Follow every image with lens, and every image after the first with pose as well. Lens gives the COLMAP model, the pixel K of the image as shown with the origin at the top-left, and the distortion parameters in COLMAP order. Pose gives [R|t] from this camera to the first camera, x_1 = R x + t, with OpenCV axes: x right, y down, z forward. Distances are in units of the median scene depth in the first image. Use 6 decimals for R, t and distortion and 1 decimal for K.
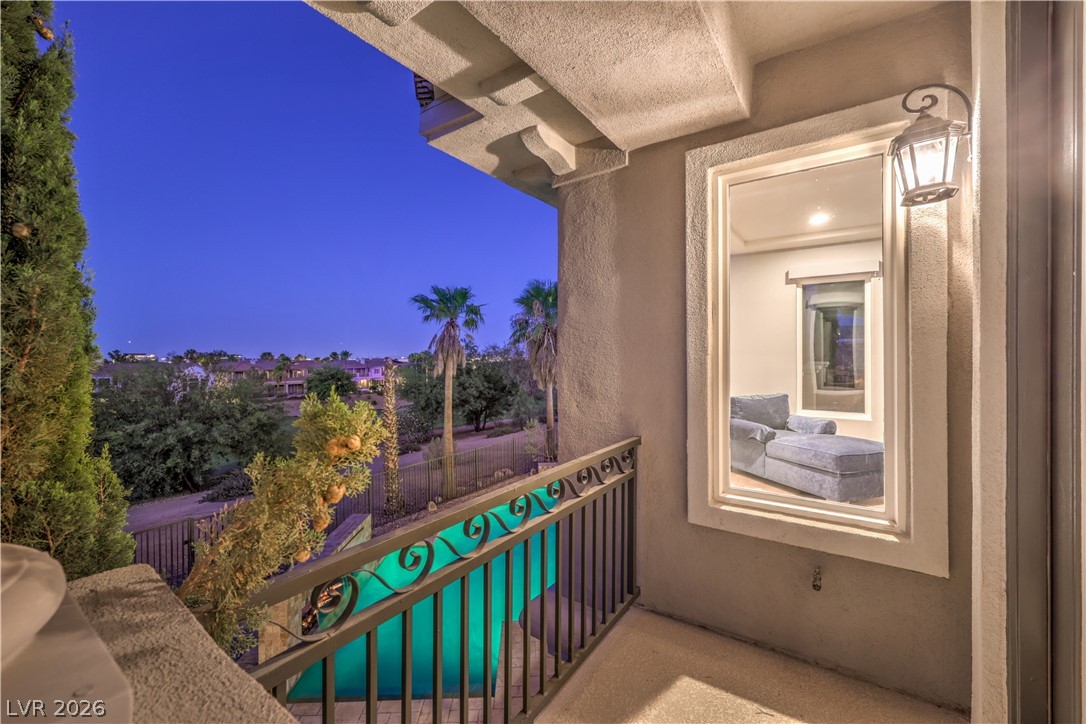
lens RADIAL K [[446.6, 0, 543.0], [0, 446.6, 356.8], [0, 0, 1]] dist [-0.000874, -0.001023]
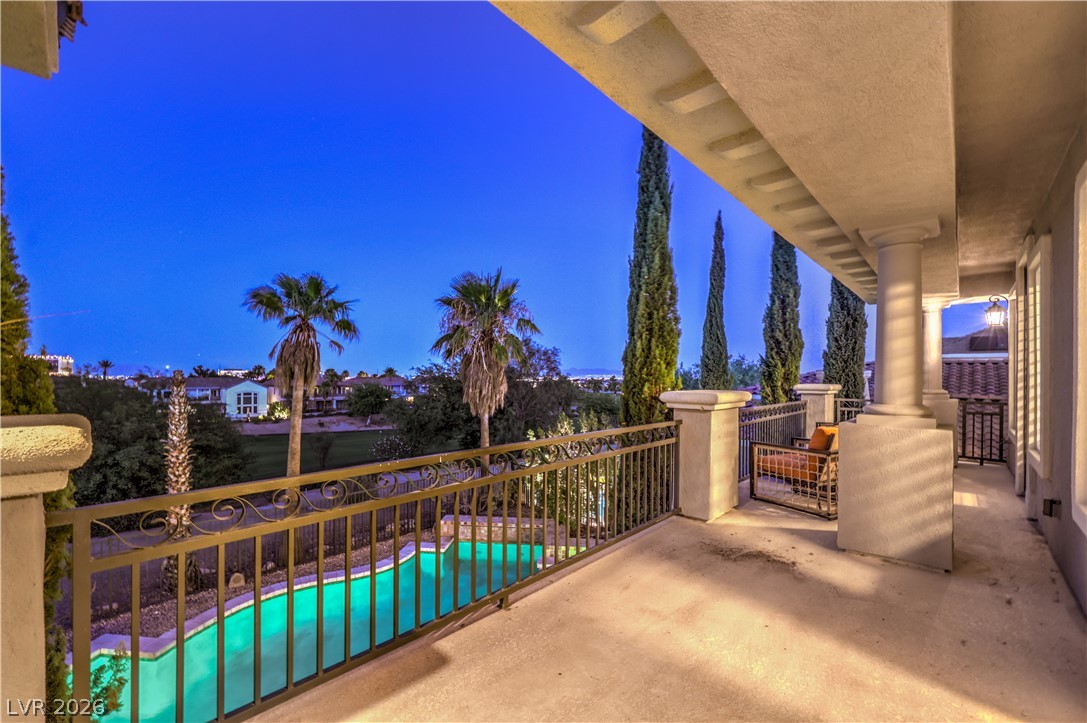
lens RADIAL K [[447.0, 0, 563.5], [0, 447.0, 371.2], [0, 0, 1]] dist [-0.000874, -0.001023]
pose [[0.991067, 0.012295, -0.132800, 0.244563], [-0.013882, 0.999843, -0.011033, 0.002426], [0.132644, 0.012778, 0.991081, 0.253688]]
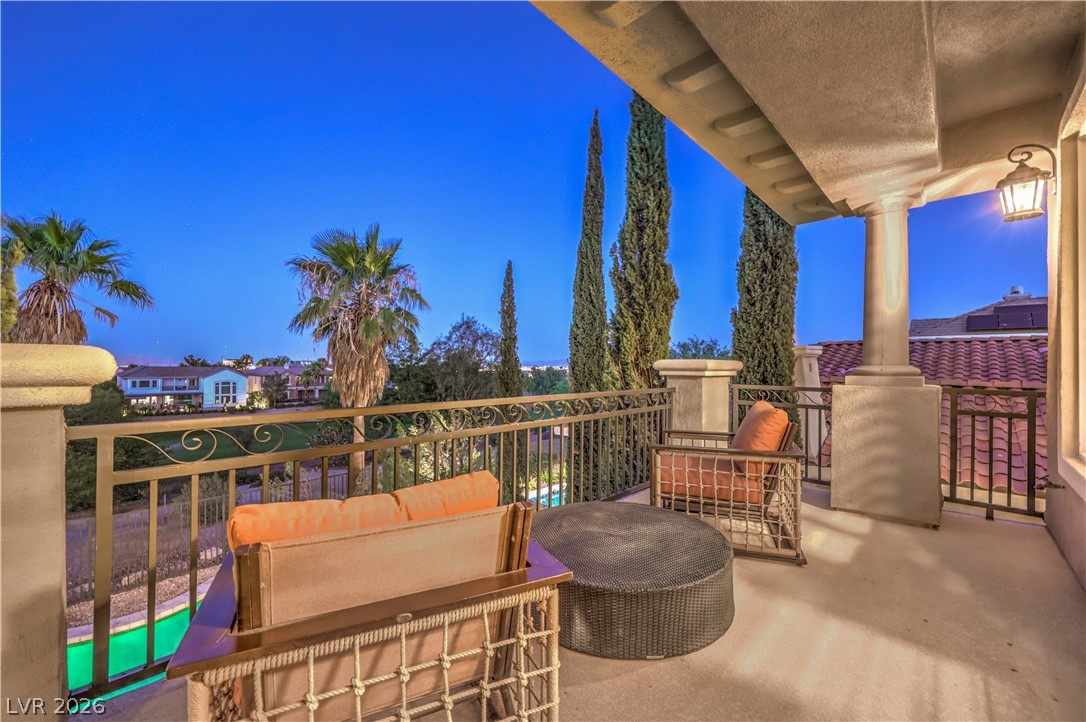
lens RADIAL K [[446.6, 0, 548.8], [0, 446.6, 363.5], [0, 0, 1]] dist [-0.000874, -0.001023]
pose [[0.983911, 0.014587, -0.178062, 0.373186], [-0.016228, 0.999838, -0.007762, 0.010935], [0.177920, 0.010526, 0.983989, 0.426843]]
